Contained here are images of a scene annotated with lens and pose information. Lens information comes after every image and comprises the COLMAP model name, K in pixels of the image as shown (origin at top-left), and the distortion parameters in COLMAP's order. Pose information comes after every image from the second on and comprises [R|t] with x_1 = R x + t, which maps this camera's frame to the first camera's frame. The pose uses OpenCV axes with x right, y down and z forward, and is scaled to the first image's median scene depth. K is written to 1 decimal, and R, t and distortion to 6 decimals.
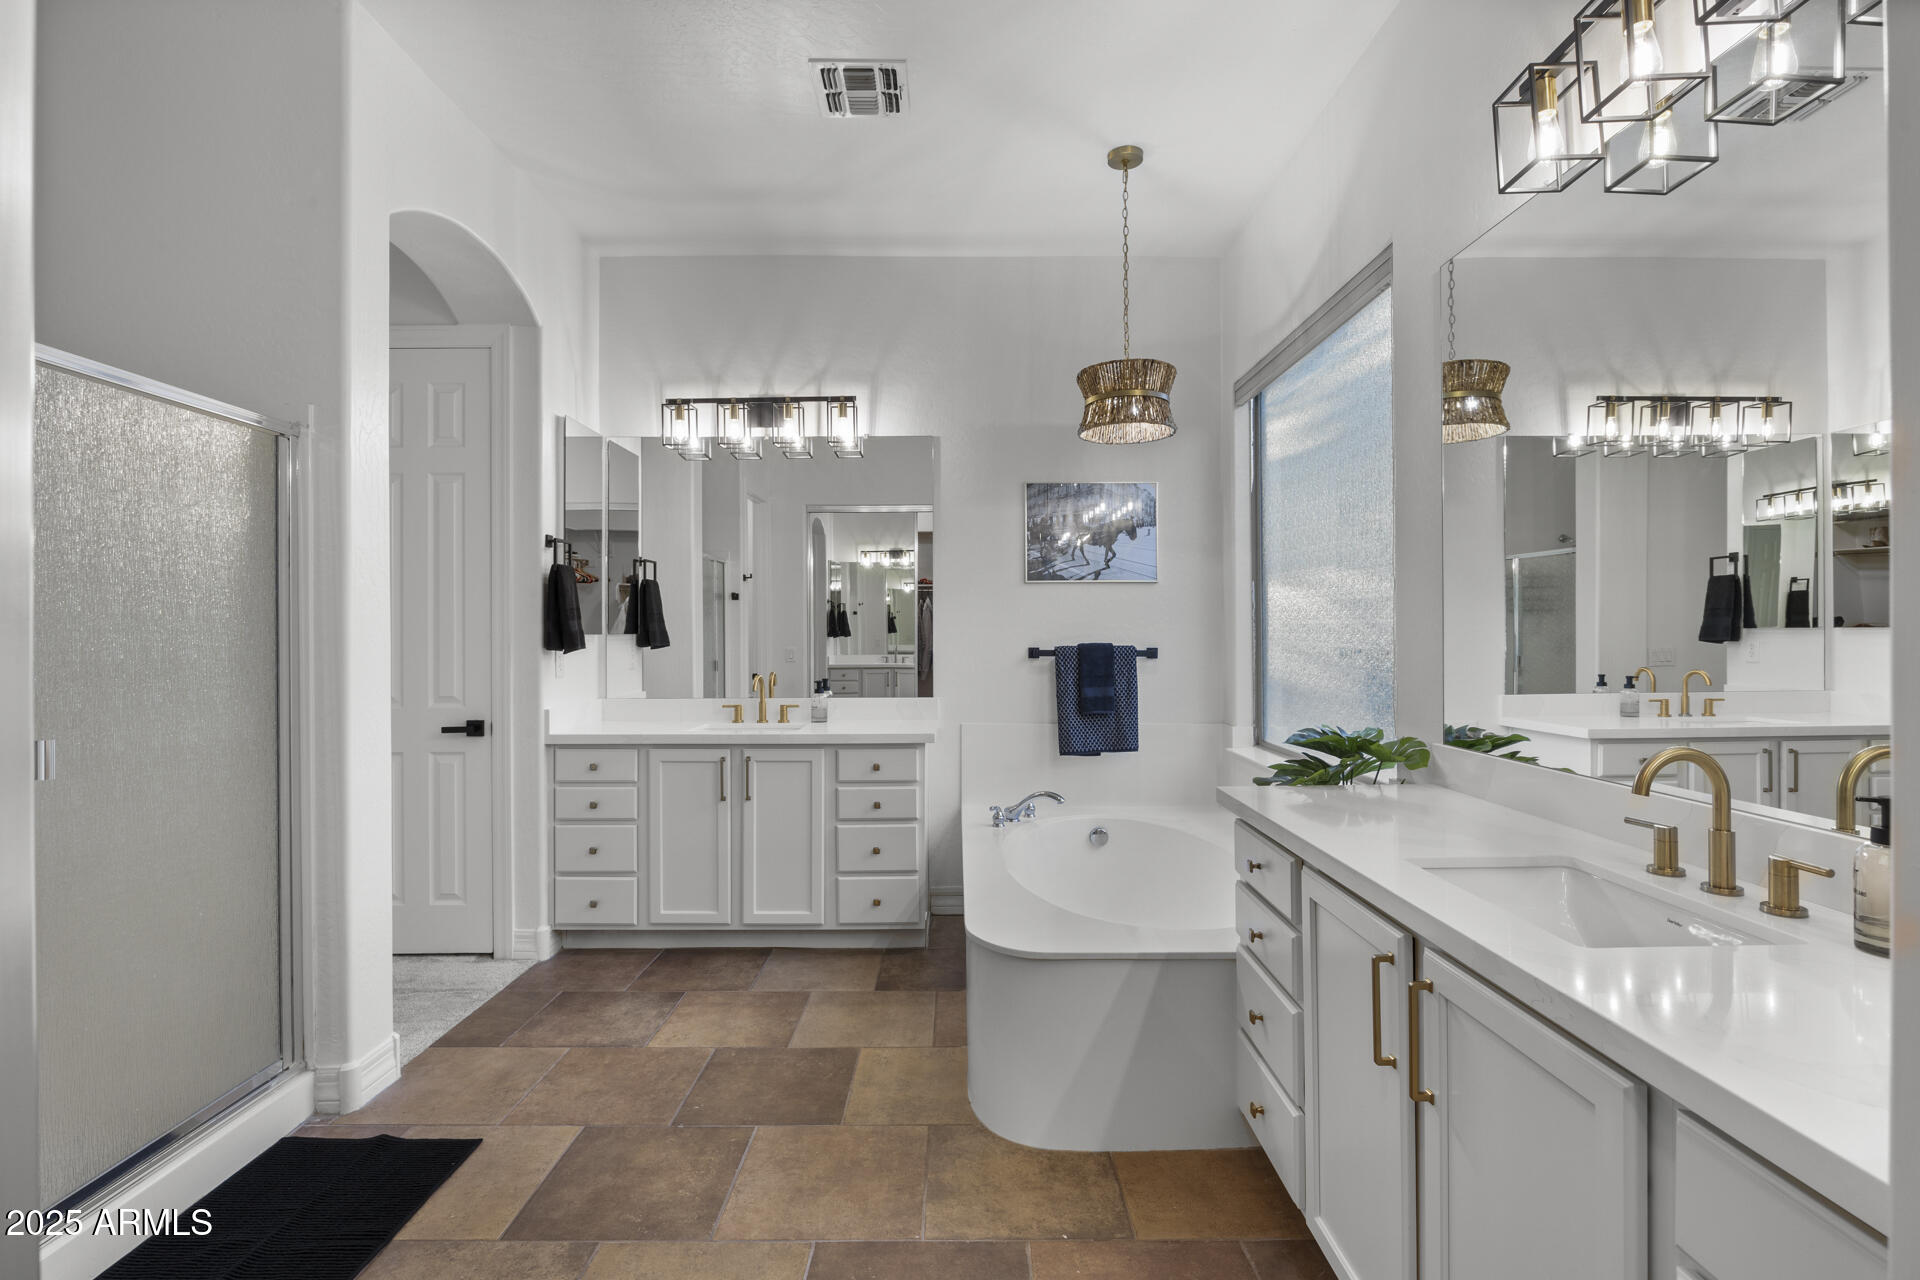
lens RADIAL K [[898.0, 0, 963.6], [0, 898.0, 631.7], [0, 0, 1]] dist [-0.021050, 0.000033]
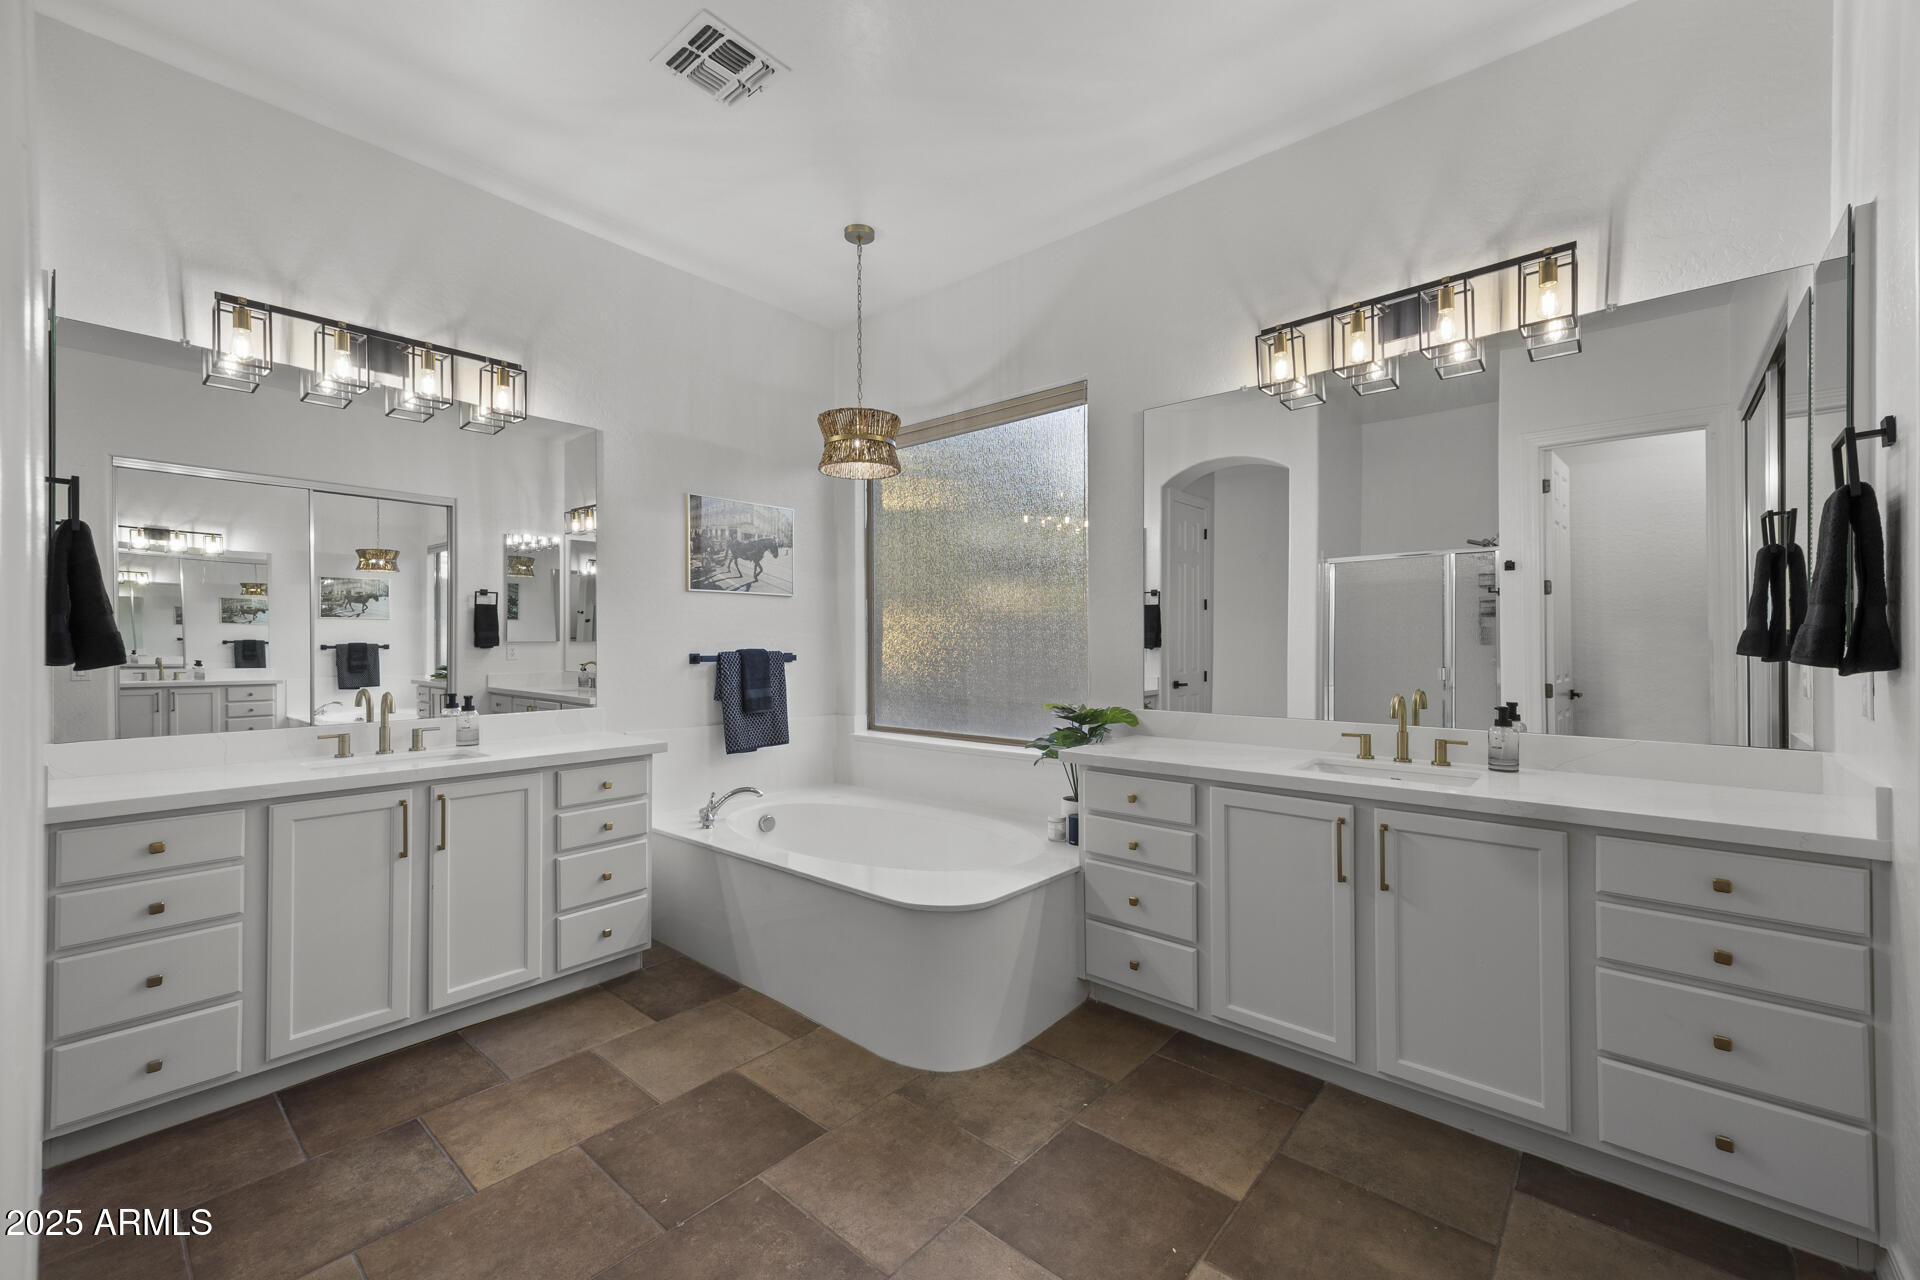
lens RADIAL K [[771.7, 0, 963.9], [0, 771.7, 641.0], [0, 0, 1]] dist [0.011078, -0.000281]
pose [[0.660438, 0.003364, 0.750873, -0.474144], [-0.002106, 0.999994, -0.002628, 0.005831], [-0.750878, 0.000155, 0.660441, 0.217134]]
